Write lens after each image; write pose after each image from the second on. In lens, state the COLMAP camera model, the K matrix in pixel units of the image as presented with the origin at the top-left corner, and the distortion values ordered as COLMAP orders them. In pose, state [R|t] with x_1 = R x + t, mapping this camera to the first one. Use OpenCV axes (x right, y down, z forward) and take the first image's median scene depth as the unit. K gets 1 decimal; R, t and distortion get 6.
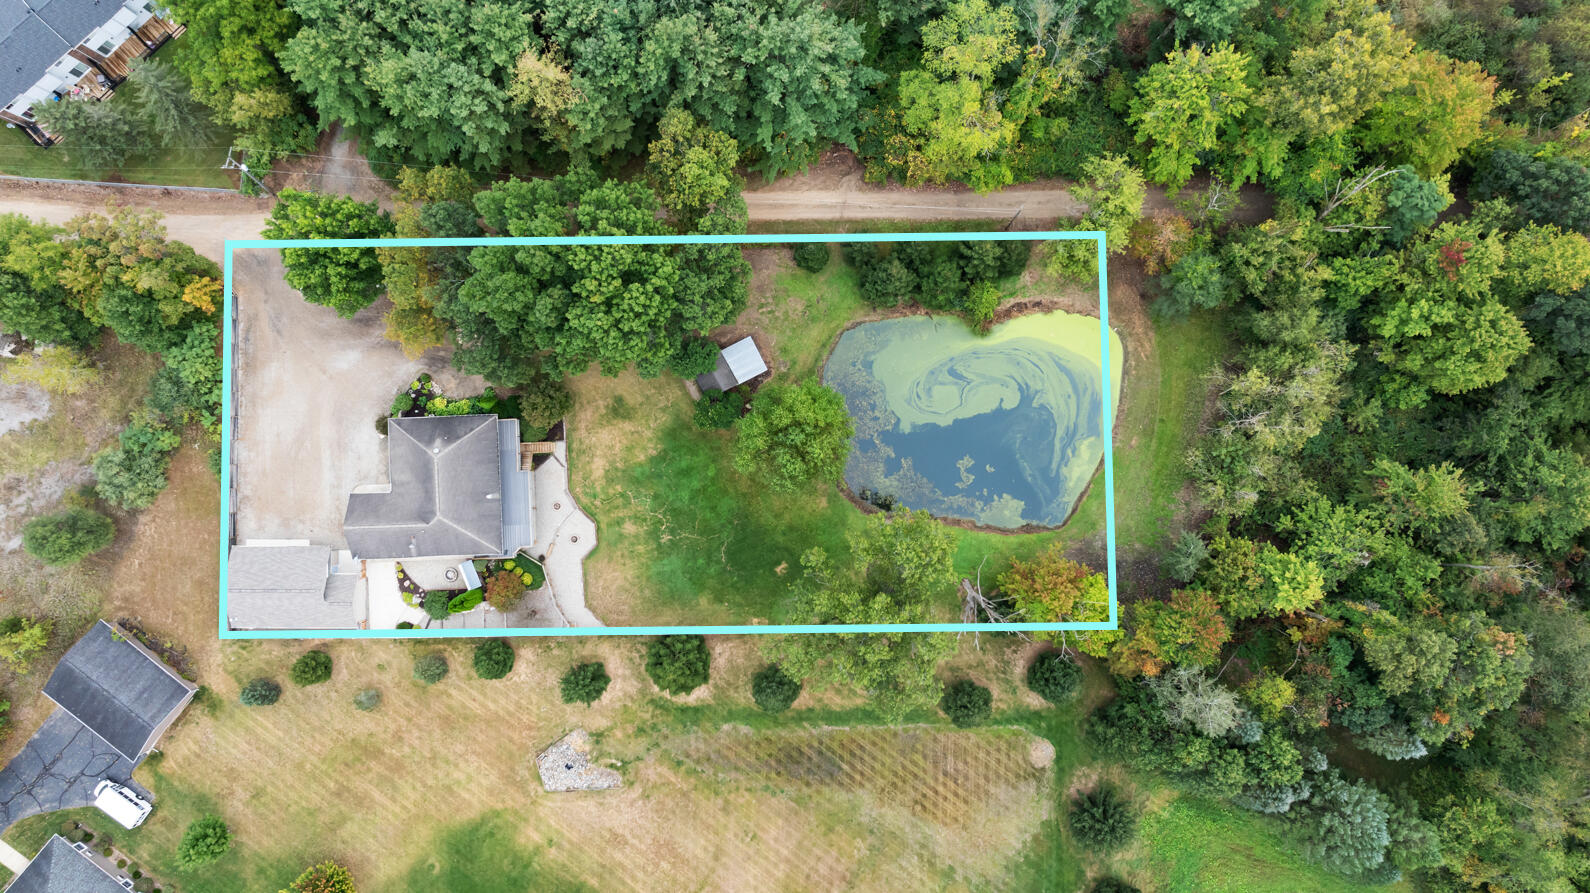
lens RADIAL K [[1075.5, 0, 796.1], [0, 1075.5, 440.8], [0, 0, 1]] dist [-0.022425, -0.000438]
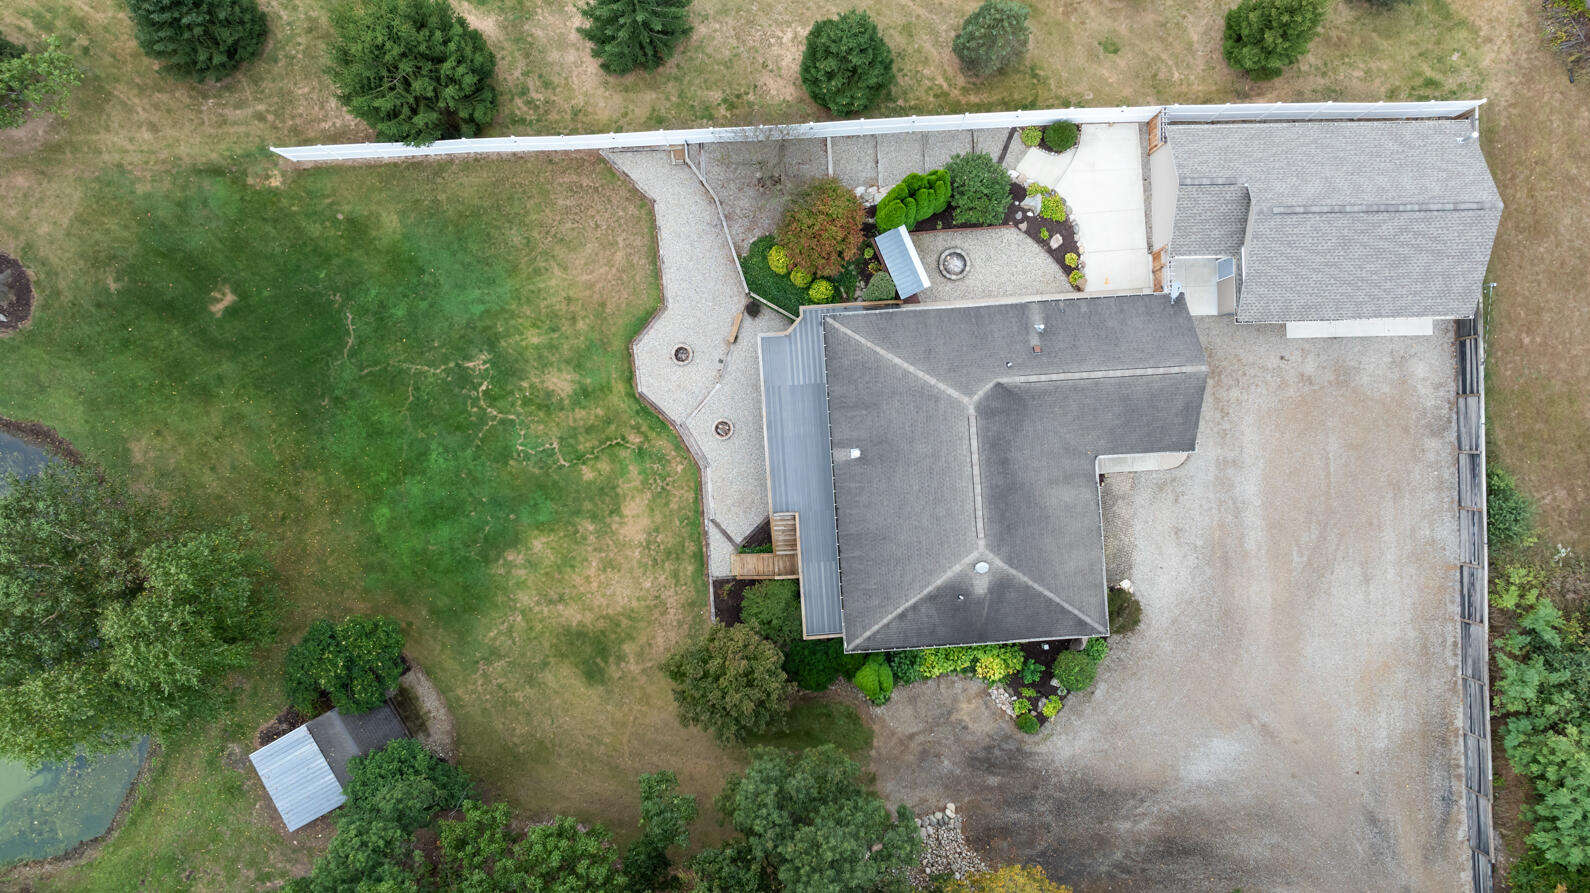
lens RADIAL K [[1087.8, 0, 795.3], [0, 1087.8, 439.2], [0, 0, 1]] dist [-0.022418, 0.014261]
pose [[-0.999508, 0.025556, -0.018176, -0.248868], [-0.025930, -0.999450, 0.020657, 0.047992], [-0.017638, 0.021118, 0.999621, 0.570269]]
